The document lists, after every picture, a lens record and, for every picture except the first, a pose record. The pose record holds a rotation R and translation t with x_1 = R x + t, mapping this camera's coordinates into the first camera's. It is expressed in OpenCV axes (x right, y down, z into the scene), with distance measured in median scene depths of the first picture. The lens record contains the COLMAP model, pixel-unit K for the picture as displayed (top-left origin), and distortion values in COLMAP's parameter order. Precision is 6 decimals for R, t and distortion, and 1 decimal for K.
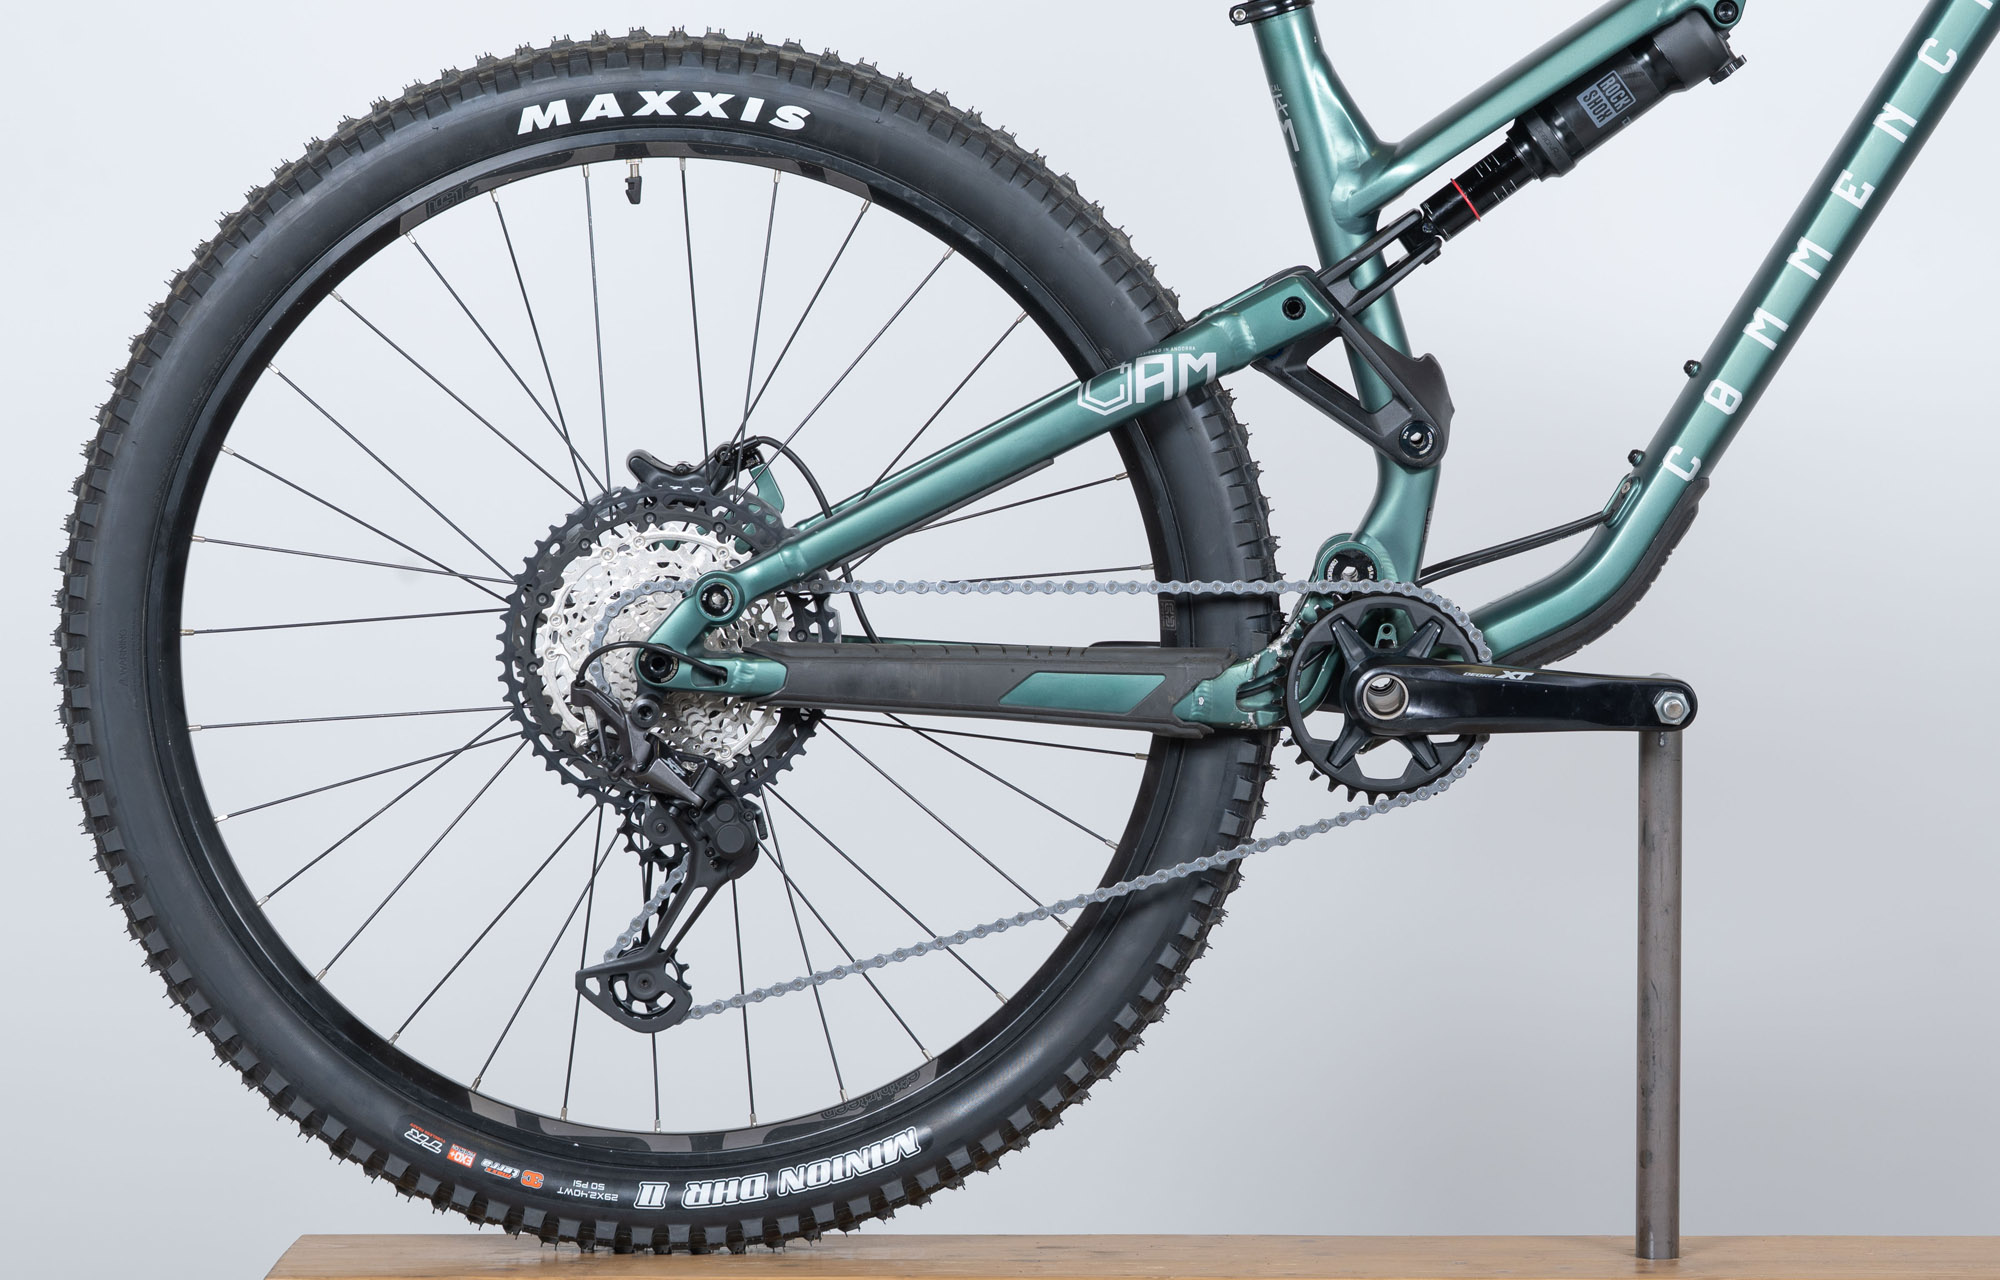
lens RADIAL K [[9446.2, 0, 1000.6], [0, 9446.2, 645.8], [0, 0, 1]] dist [0.094054, 0.000000]
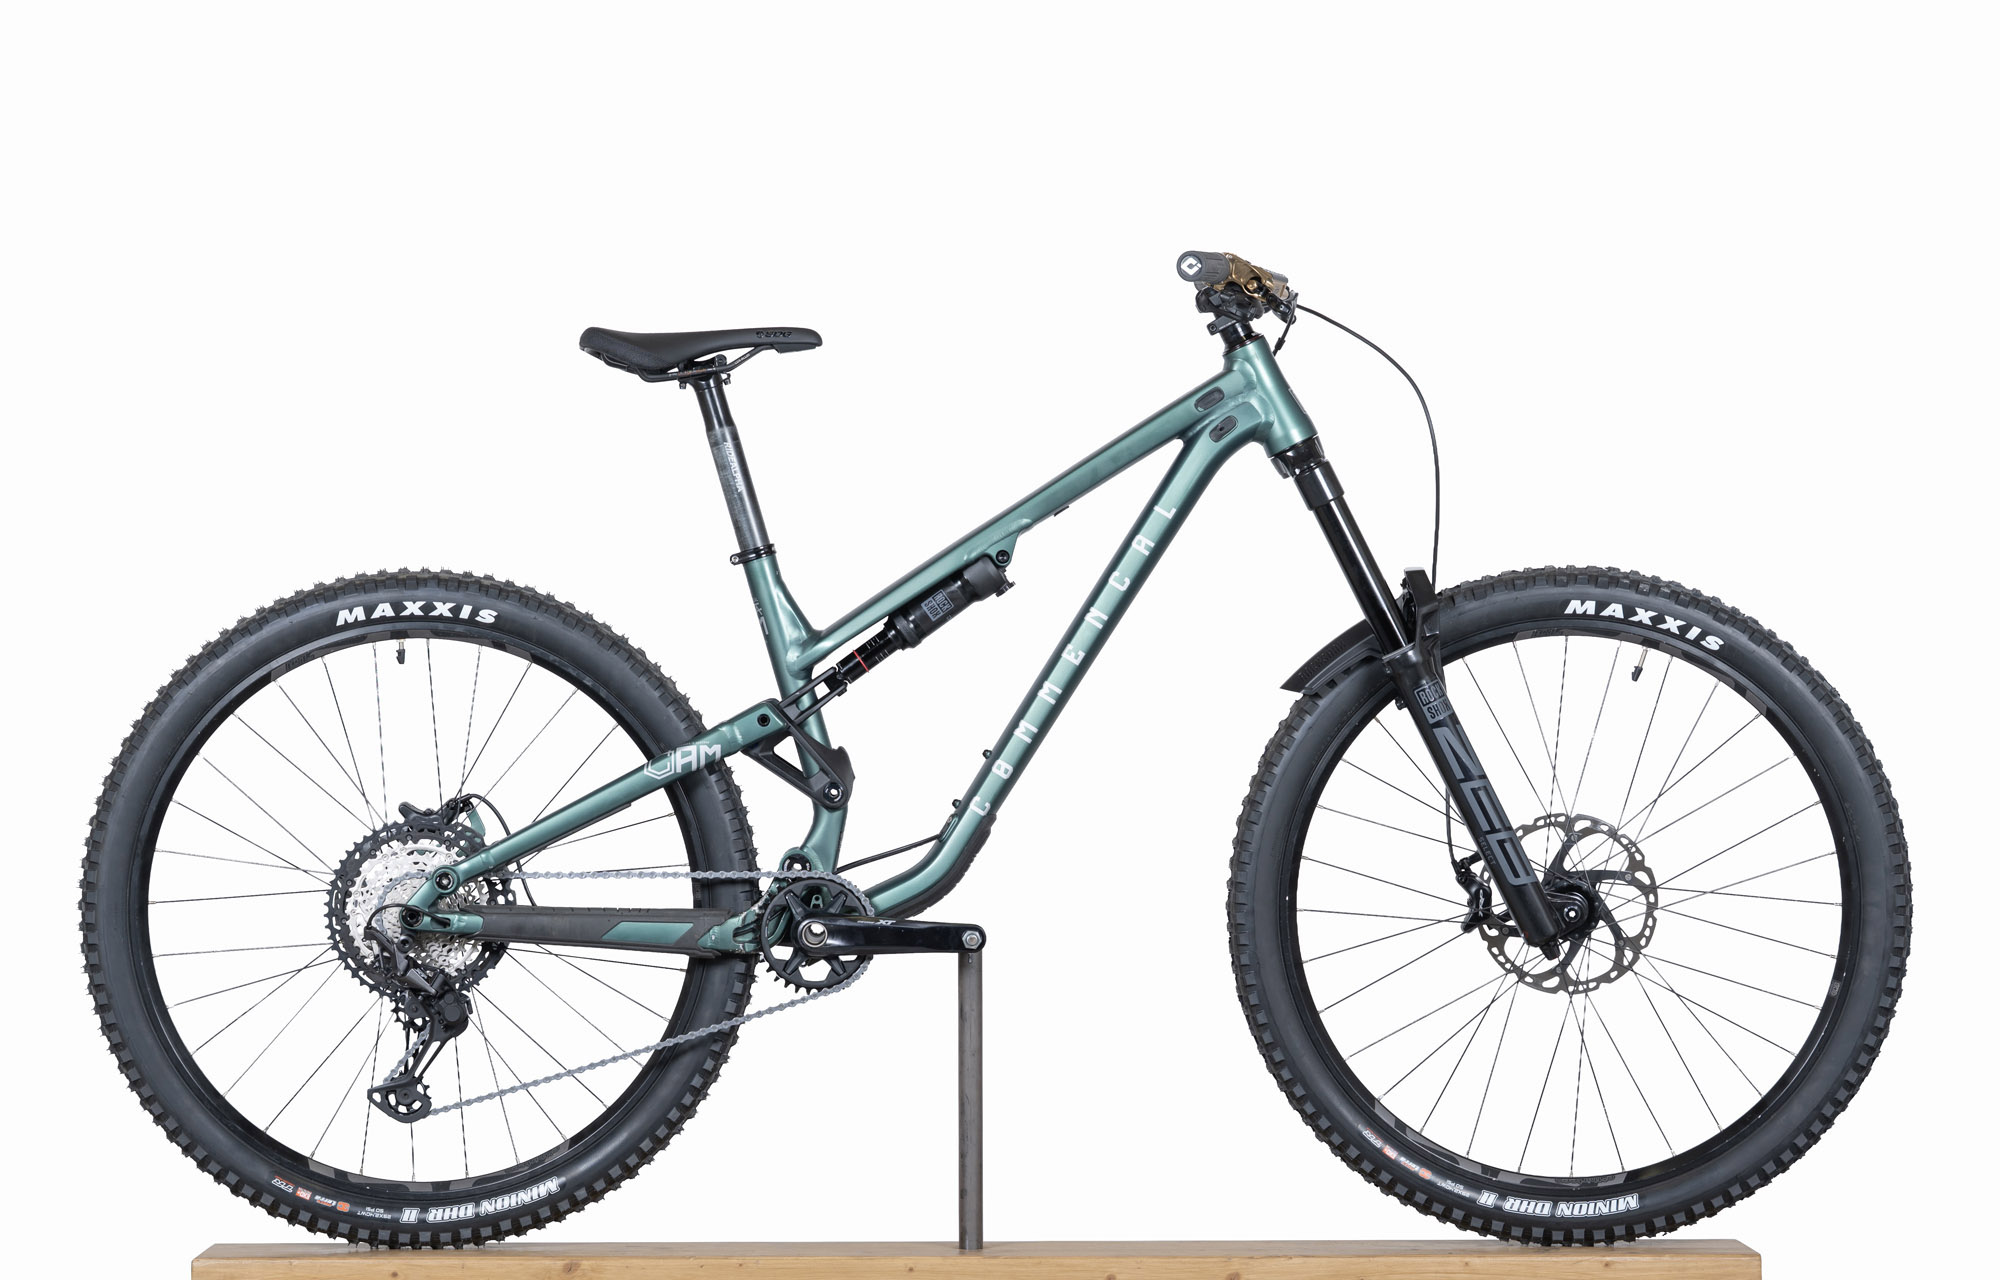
lens RADIAL K [[9446.2, 0, 1028.8], [0, 9446.2, 522.8], [0, 0, 1]] dist [0.094054, 0.000000]
pose [[0.999878, -0.001566, 0.015561, 0.053300], [0.002551, 0.997982, -0.063443, 0.041329], [-0.015430, 0.063475, 0.997864, -0.808602]]
